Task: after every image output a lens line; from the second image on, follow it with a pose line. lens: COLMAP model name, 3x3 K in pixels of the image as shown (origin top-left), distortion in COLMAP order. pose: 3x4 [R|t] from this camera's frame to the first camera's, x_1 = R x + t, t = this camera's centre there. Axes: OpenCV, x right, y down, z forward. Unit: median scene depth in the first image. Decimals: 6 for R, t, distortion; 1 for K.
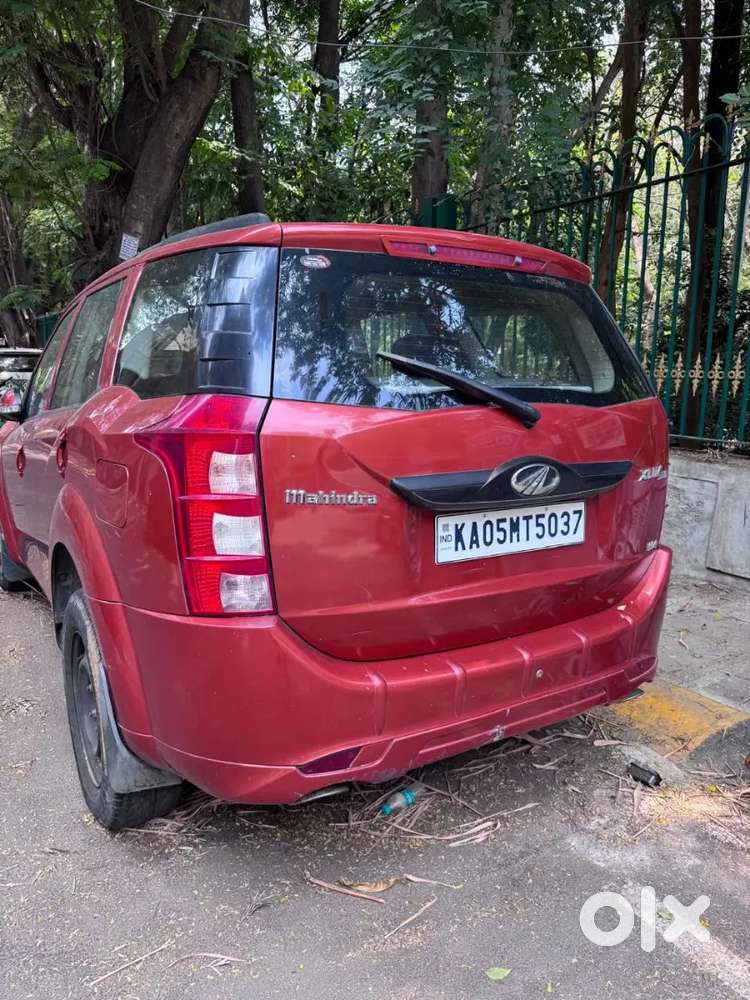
lens RADIAL K [[716.7, 0, 425.1], [0, 716.7, 489.1], [0, 0, 1]] dist [0.003701, 0.001181]
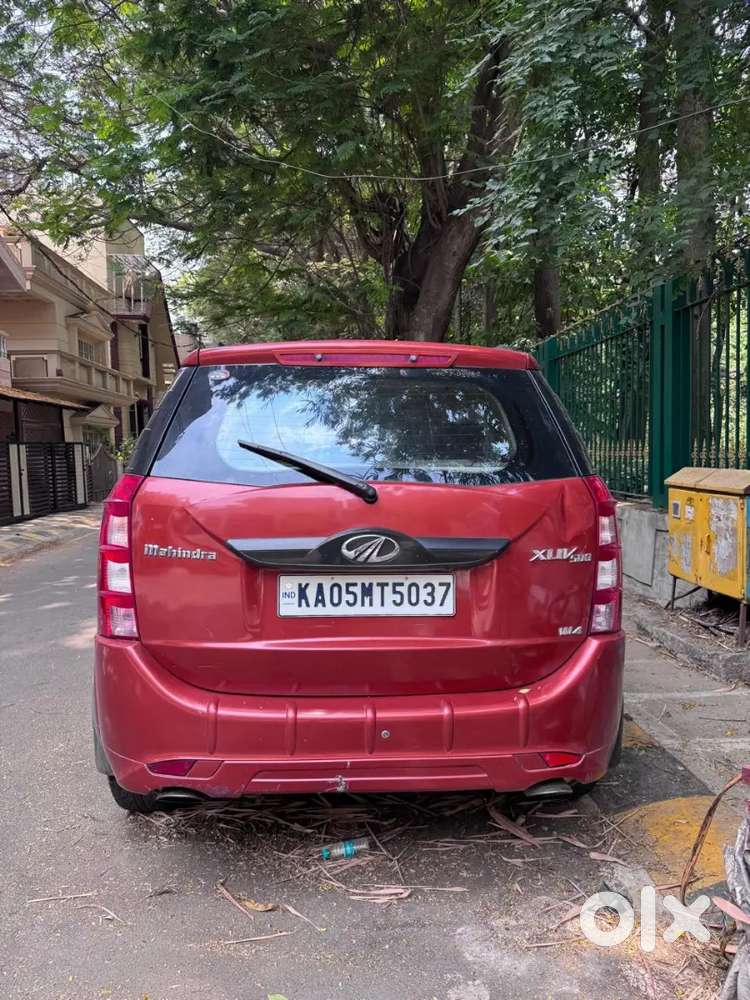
lens RADIAL K [[716.2, 0, 374.6], [0, 716.2, 500.9], [0, 0, 1]] dist [0.036779, -0.058212]
pose [[0.870695, 0.009089, -0.491739, 0.673468], [-0.061660, 0.993958, -0.090805, 0.013358], [0.487943, 0.109384, 0.865995, 0.042404]]
